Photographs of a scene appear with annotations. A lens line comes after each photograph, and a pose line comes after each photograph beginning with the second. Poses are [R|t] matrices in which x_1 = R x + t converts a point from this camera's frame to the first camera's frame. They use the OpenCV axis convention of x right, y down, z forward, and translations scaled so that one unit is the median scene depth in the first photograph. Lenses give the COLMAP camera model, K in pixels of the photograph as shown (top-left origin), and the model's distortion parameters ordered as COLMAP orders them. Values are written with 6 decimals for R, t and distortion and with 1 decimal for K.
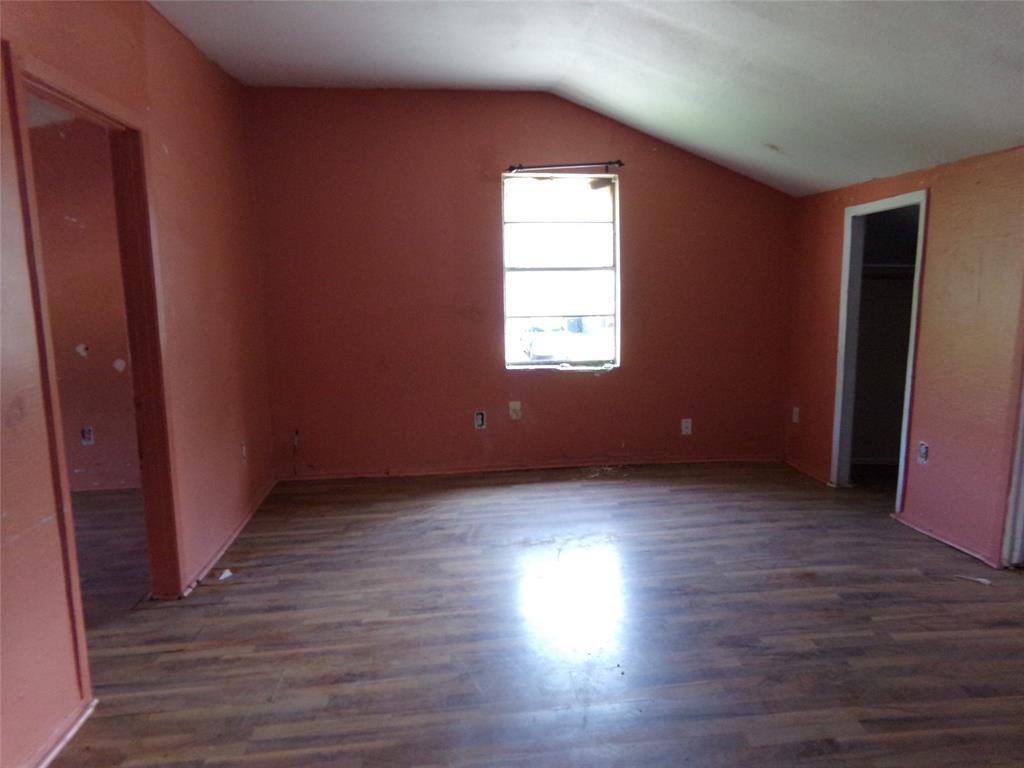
lens RADIAL K [[693.4, 0, 507.9], [0, 693.4, 385.8], [0, 0, 1]] dist [0.005971, 0.012927]
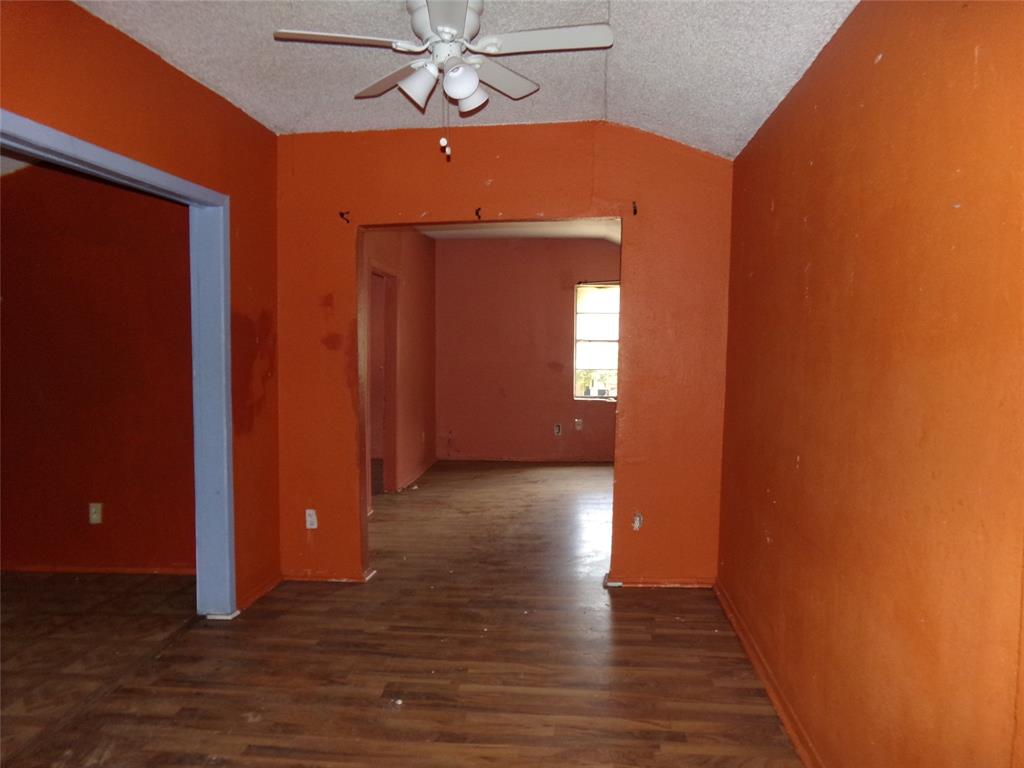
lens RADIAL K [[693.4, 0, 513.2], [0, 693.4, 383.0], [0, 0, 1]] dist [0.005971, 0.012927]
pose [[0.980893, 0.030364, -0.192166, 0.180668], [-0.052081, 0.992677, -0.108992, 0.131947], [0.187449, 0.116918, 0.975291, -0.688384]]
